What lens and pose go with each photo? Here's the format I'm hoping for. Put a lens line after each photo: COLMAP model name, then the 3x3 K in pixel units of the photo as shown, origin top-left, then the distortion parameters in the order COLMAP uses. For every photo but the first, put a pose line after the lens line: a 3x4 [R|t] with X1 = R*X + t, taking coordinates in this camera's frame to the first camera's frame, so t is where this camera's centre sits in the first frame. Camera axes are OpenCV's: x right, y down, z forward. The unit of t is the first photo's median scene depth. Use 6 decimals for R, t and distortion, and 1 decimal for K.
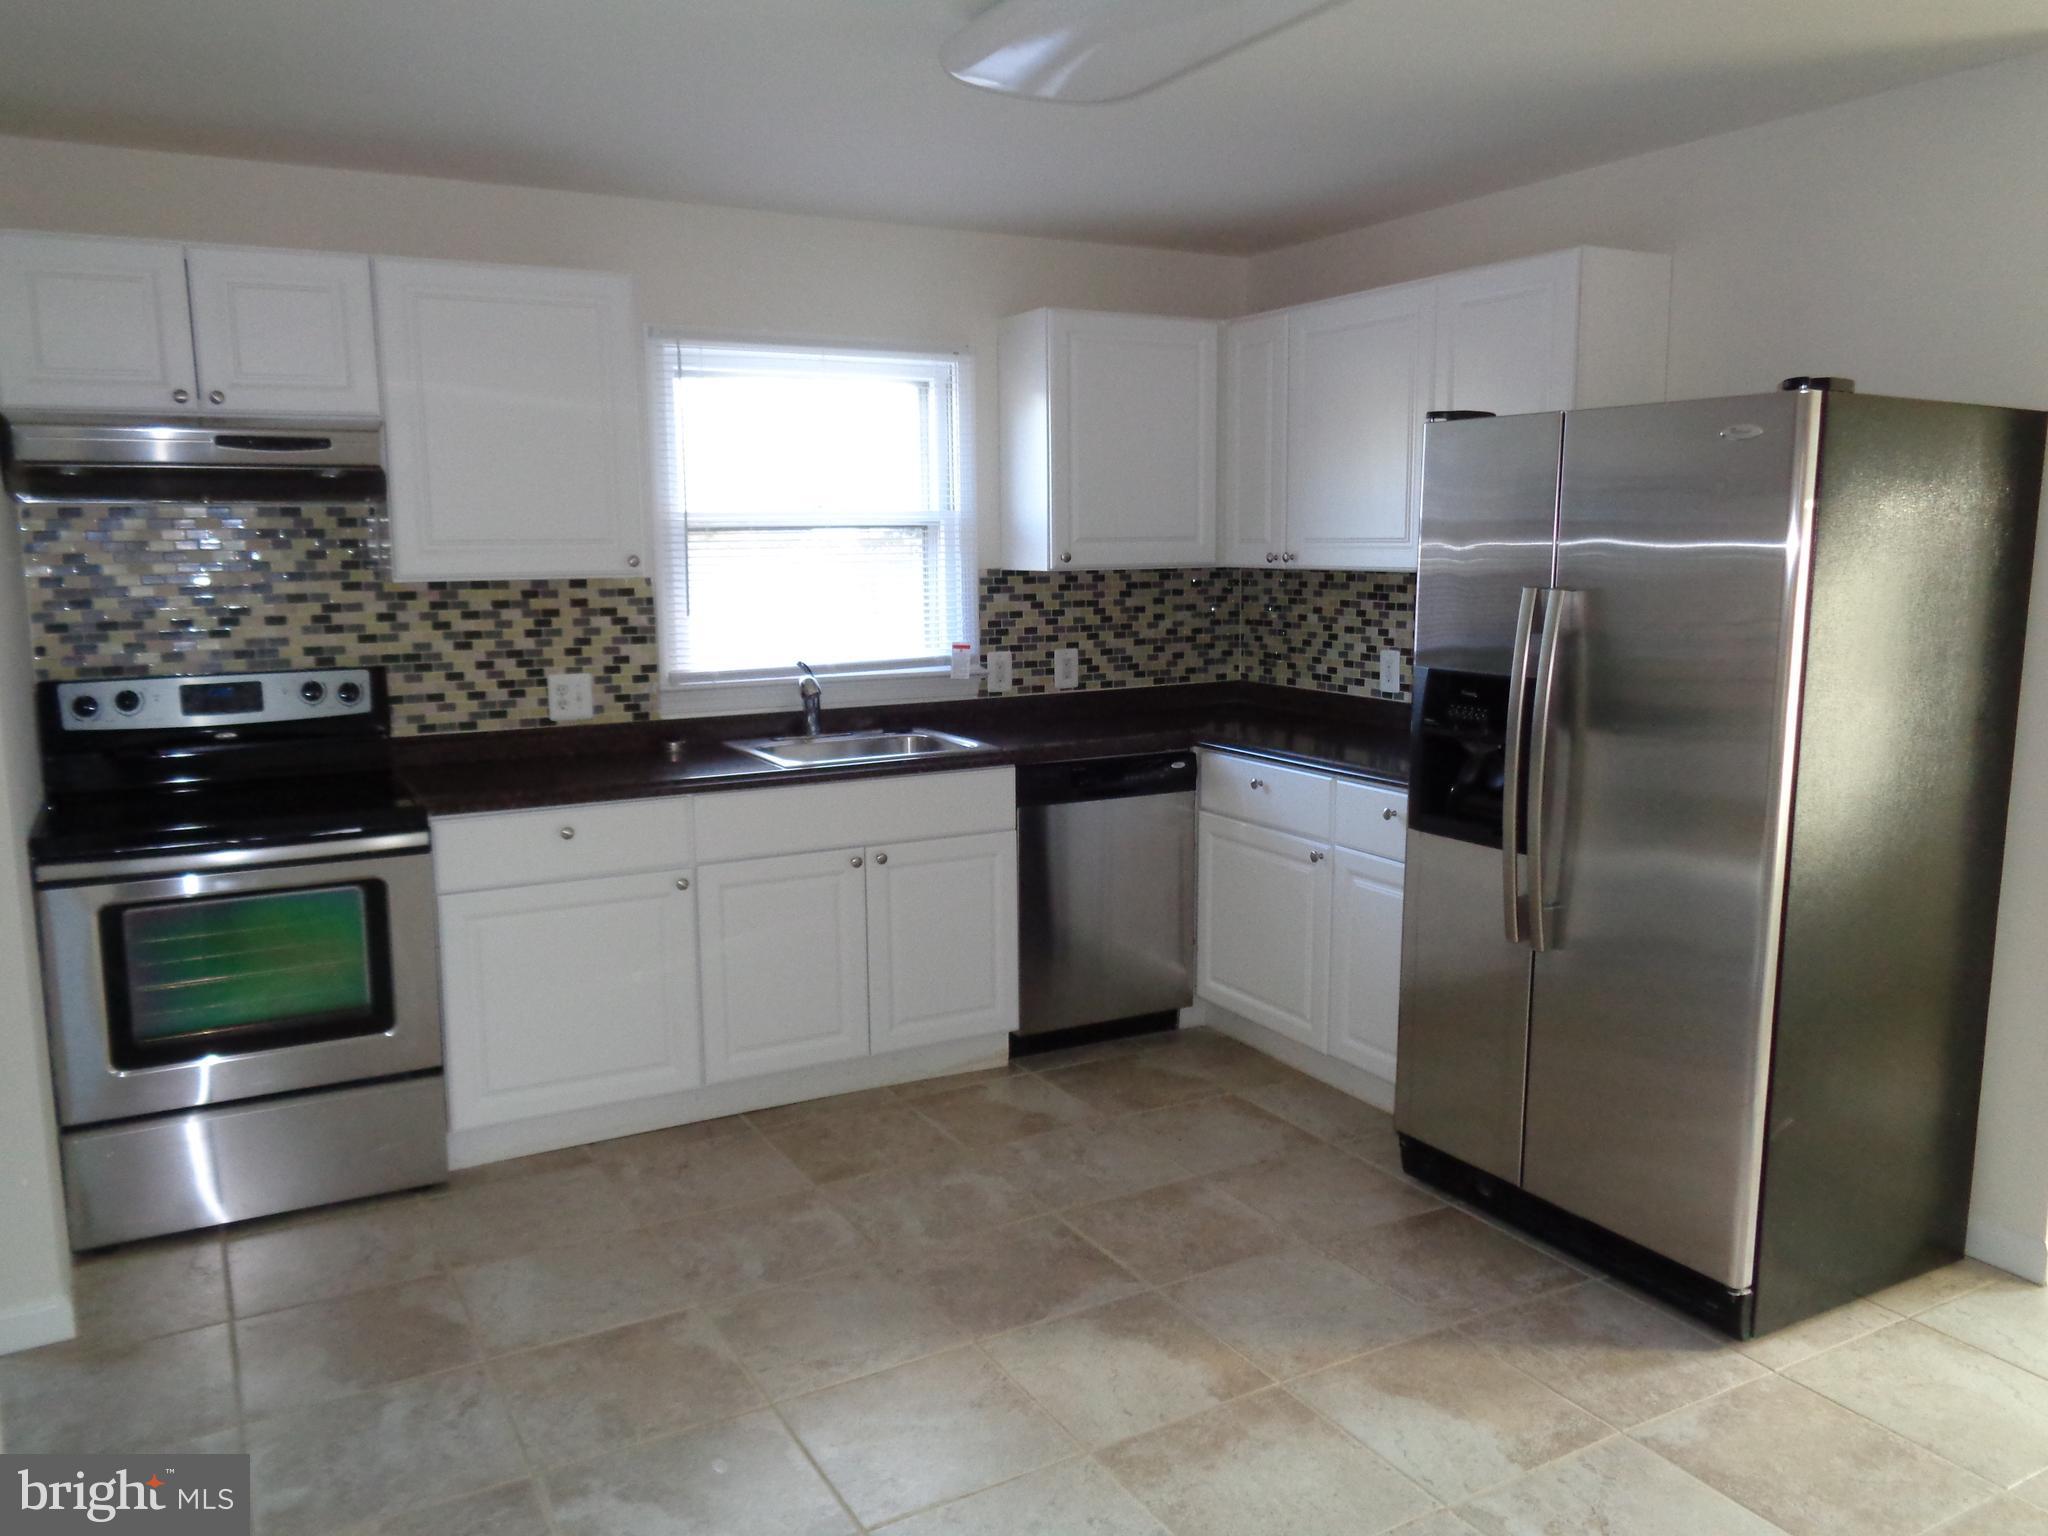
lens RADIAL K [[1559.3, 0, 1022.9], [0, 1559.3, 764.5], [0, 0, 1]] dist [0.017953, -0.003638]
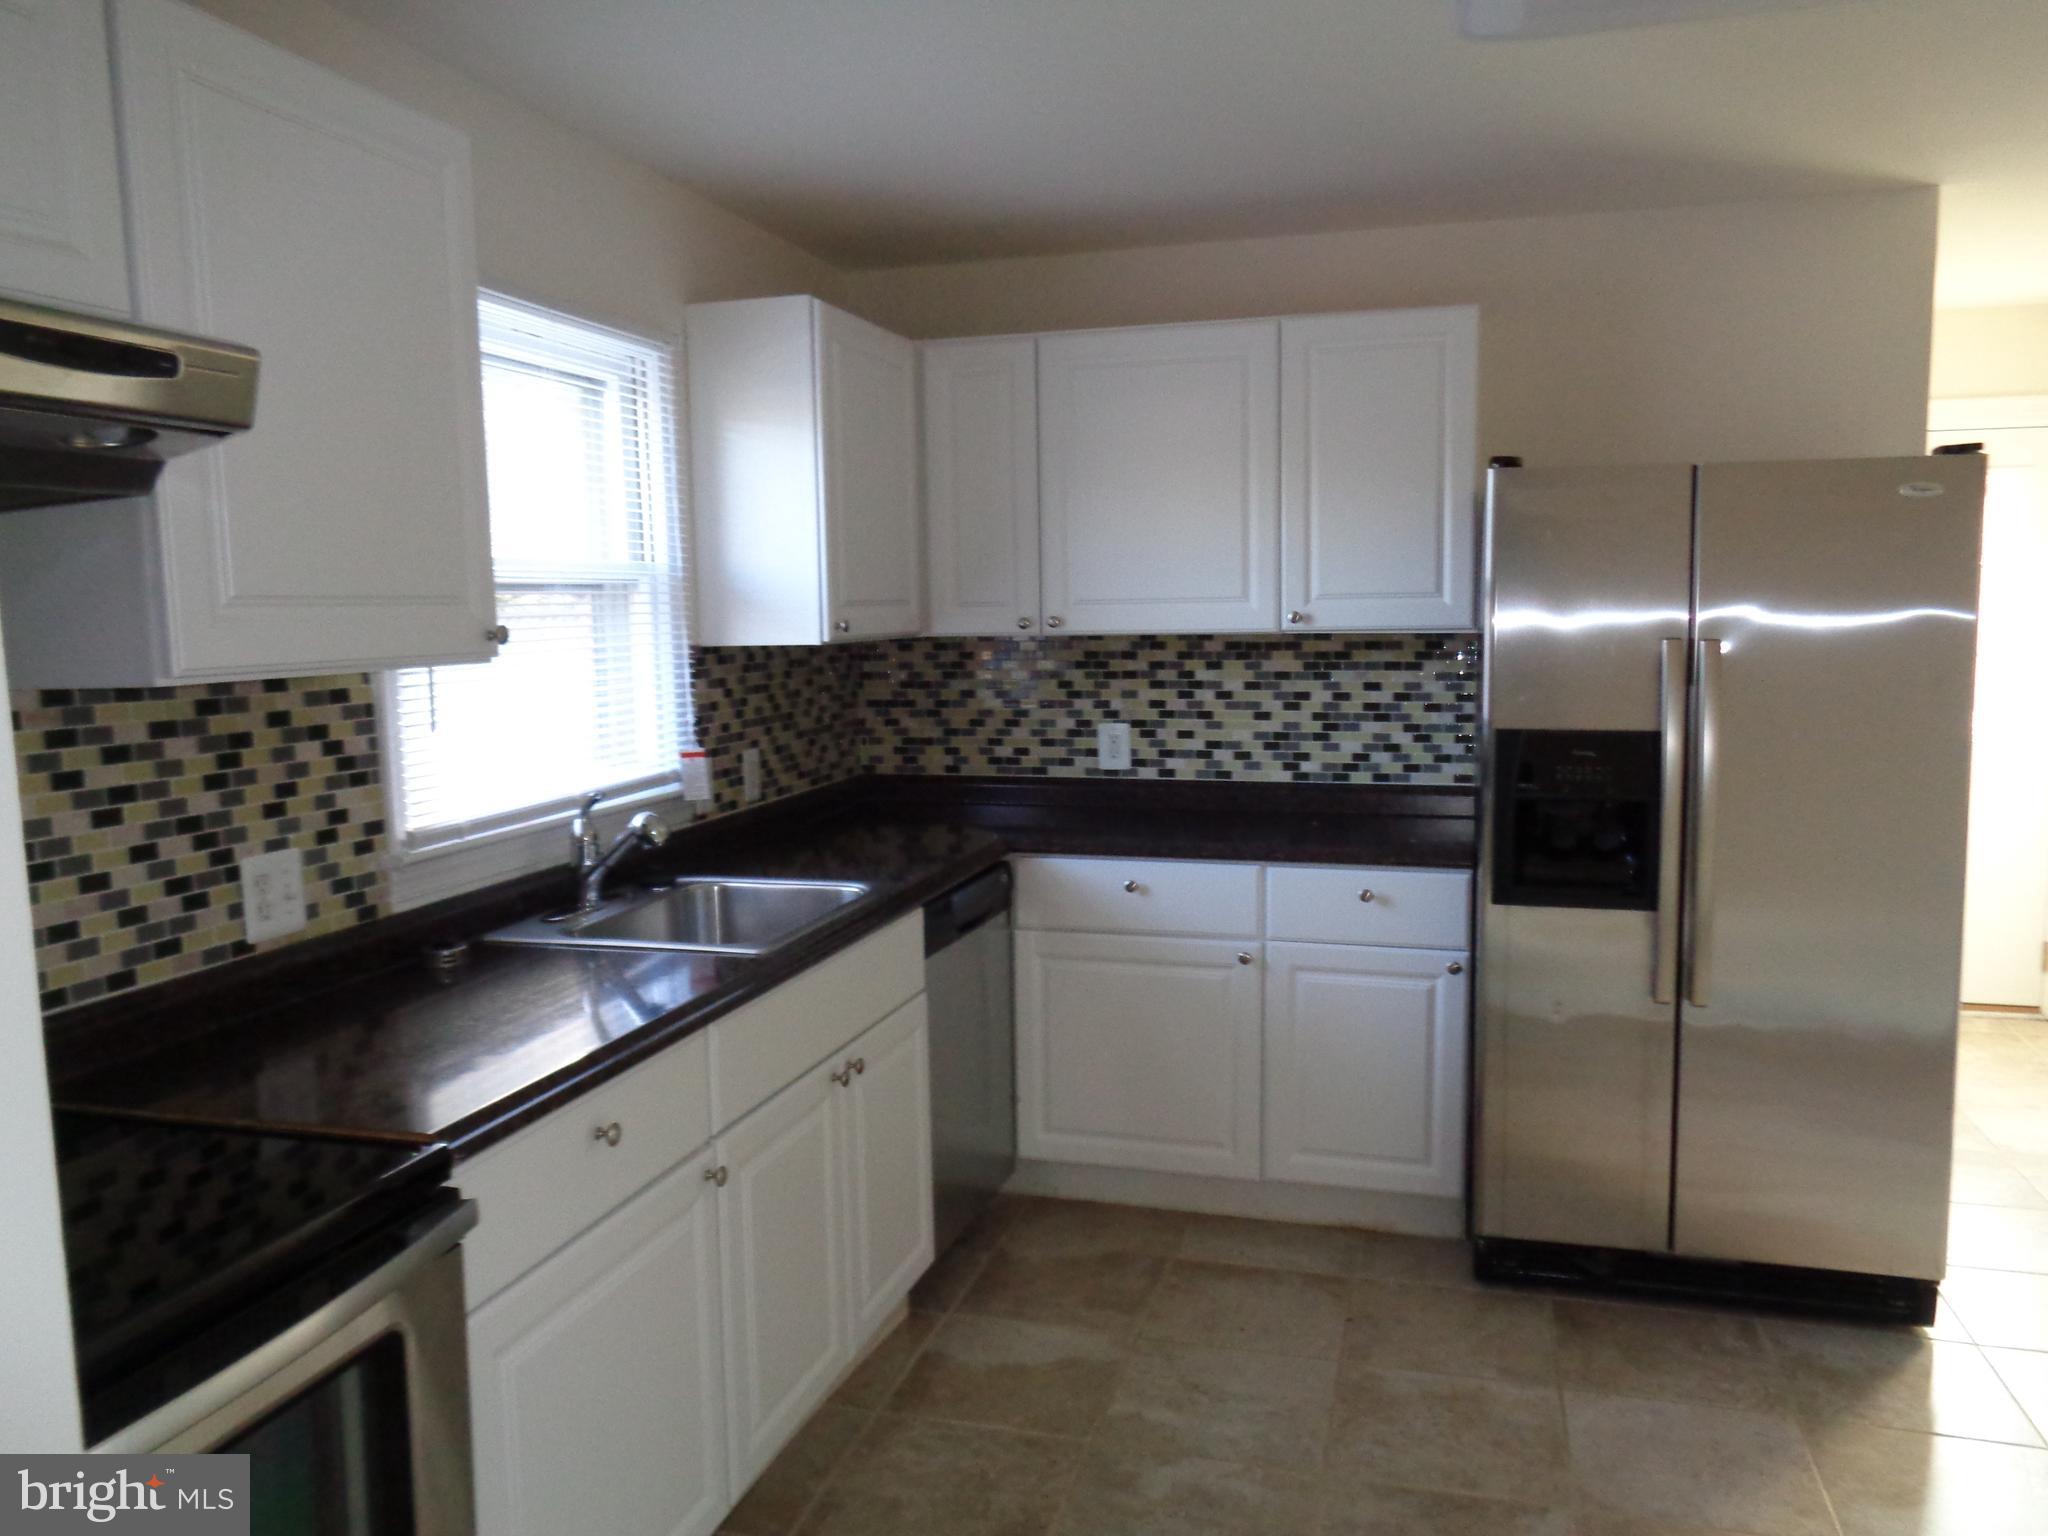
lens RADIAL K [[1559.3, 0, 1025.4], [0, 1559.3, 771.7], [0, 0, 1]] dist [0.017953, -0.003638]
pose [[0.704088, -0.080267, 0.705561, -0.475407], [0.114419, 0.993432, -0.001164, -0.054247], [-0.700834, 0.081549, 0.708648, 0.428947]]
